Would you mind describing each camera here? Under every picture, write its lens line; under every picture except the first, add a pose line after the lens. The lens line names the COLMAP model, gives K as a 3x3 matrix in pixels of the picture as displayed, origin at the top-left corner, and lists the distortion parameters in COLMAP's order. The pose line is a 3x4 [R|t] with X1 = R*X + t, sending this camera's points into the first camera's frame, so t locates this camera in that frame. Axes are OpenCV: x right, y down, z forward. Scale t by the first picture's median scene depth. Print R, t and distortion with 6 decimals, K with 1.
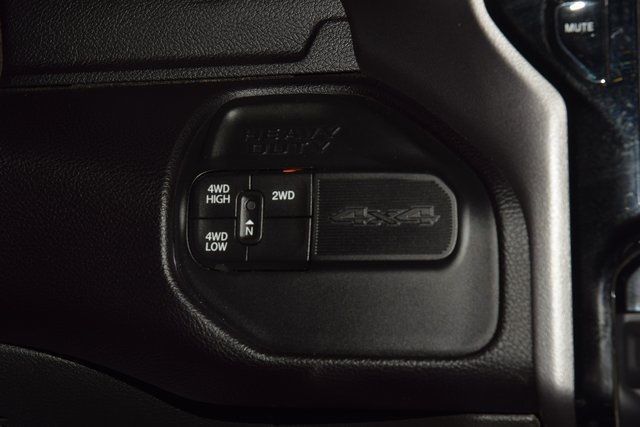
lens RADIAL K [[1793.9, 0, 320.4], [0, 1793.9, 214.5], [0, 0, 1]] dist [0.028761, 0.000000]
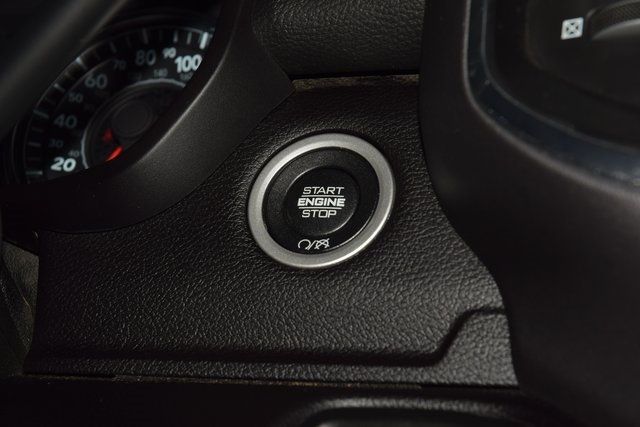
lens RADIAL K [[1793.9, 0, 319.3], [0, 1793.9, 212.7], [0, 0, 1]] dist [0.028761, 0.000000]
pose [[0.993017, 0.075696, -0.090488, 0.003563], [-0.091440, 0.978489, -0.184927, -0.010631], [0.074543, 0.191909, 0.978578, 0.300667]]
